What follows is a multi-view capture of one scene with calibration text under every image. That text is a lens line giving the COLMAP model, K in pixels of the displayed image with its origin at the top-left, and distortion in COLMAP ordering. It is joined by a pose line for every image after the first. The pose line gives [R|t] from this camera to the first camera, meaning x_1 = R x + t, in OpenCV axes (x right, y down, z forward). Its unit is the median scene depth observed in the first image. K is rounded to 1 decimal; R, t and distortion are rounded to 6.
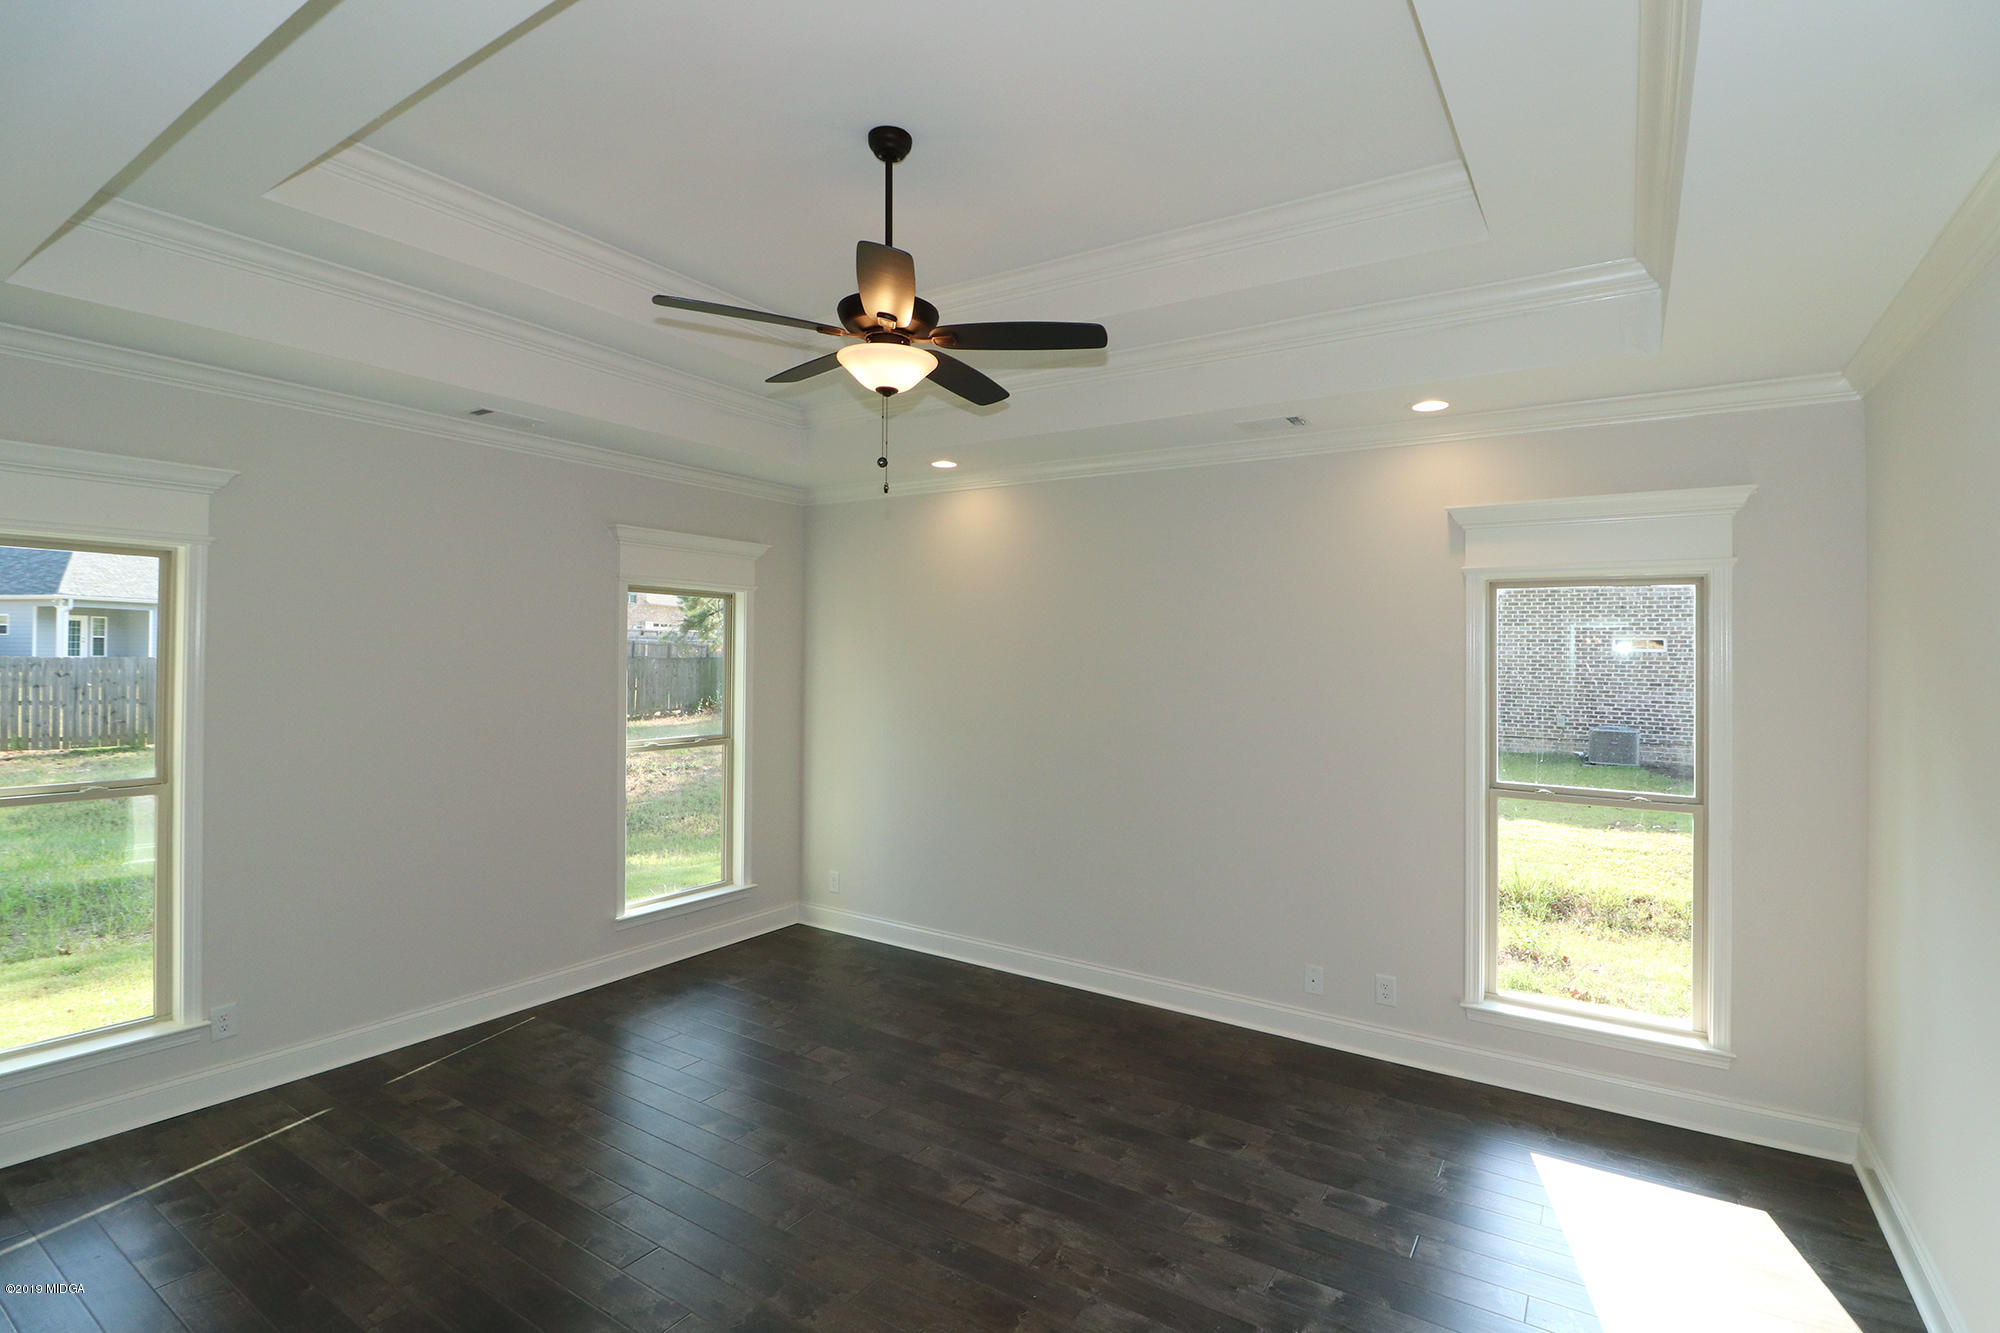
lens RADIAL K [[925.2, 0, 1019.4], [0, 925.2, 645.5], [0, 0, 1]] dist [0.003322, -0.011492]
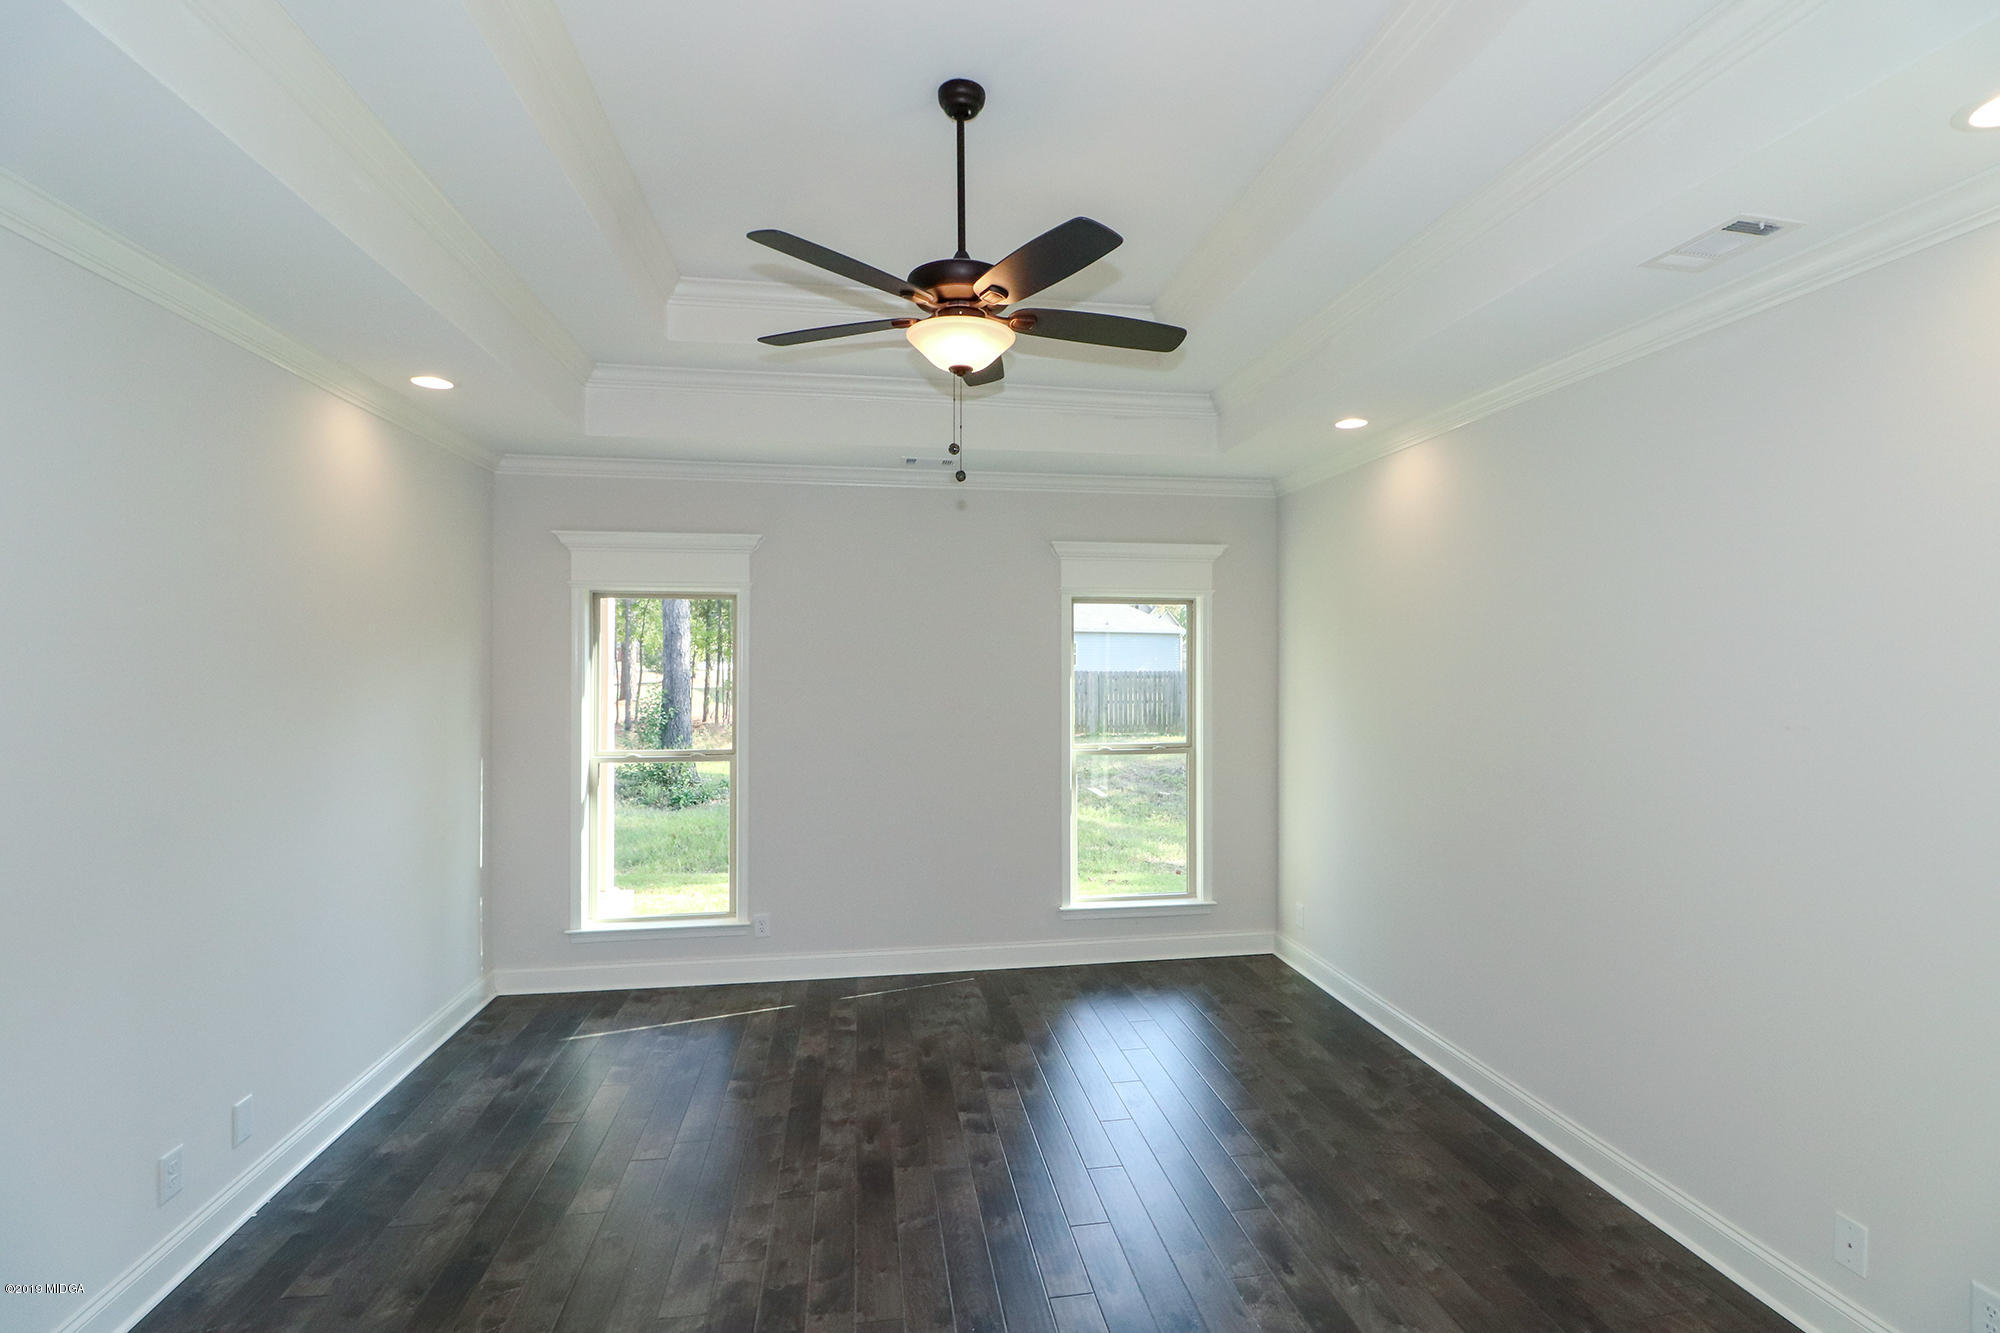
lens RADIAL K [[926.5, 0, 1030.4], [0, 926.5, 660.1], [0, 0, 1]] dist [0.001529, -0.012363]
pose [[0.677330, -0.014751, -0.735531, 0.445391], [0.017603, 0.999838, -0.003842, 0.014424], [0.735468, -0.010345, 0.677480, 0.328235]]
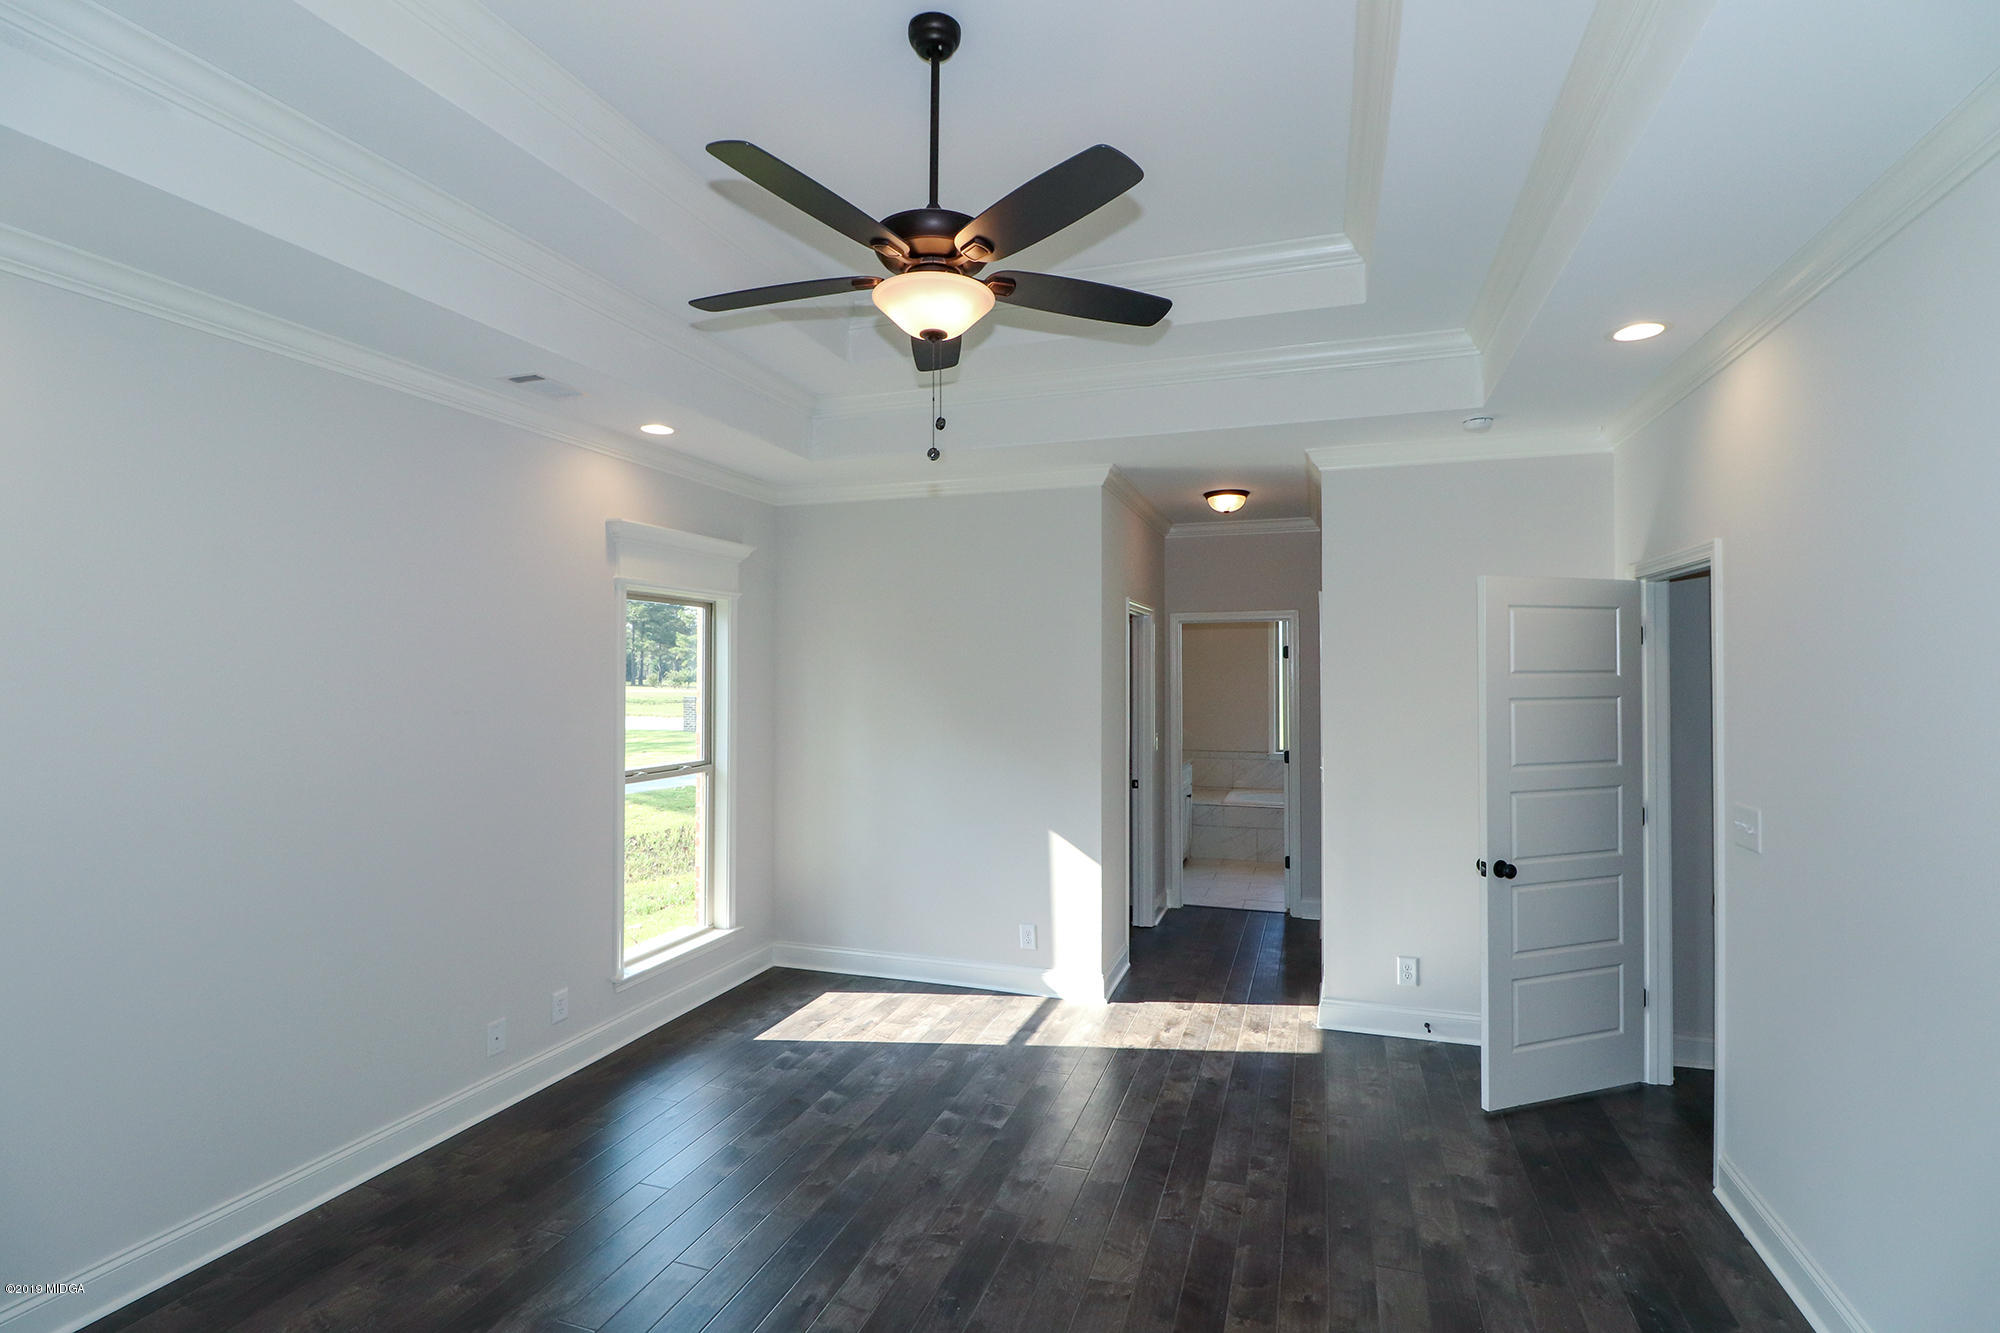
lens RADIAL K [[926.5, 0, 1030.4], [0, 926.5, 660.1], [0, 0, 1]] dist [0.001529, -0.012363]
pose [[-0.245115, -0.011936, 0.969420, -0.724994], [-0.018005, 0.999808, 0.007758, -0.004997], [-0.969327, -0.015552, -0.245283, 0.844711]]
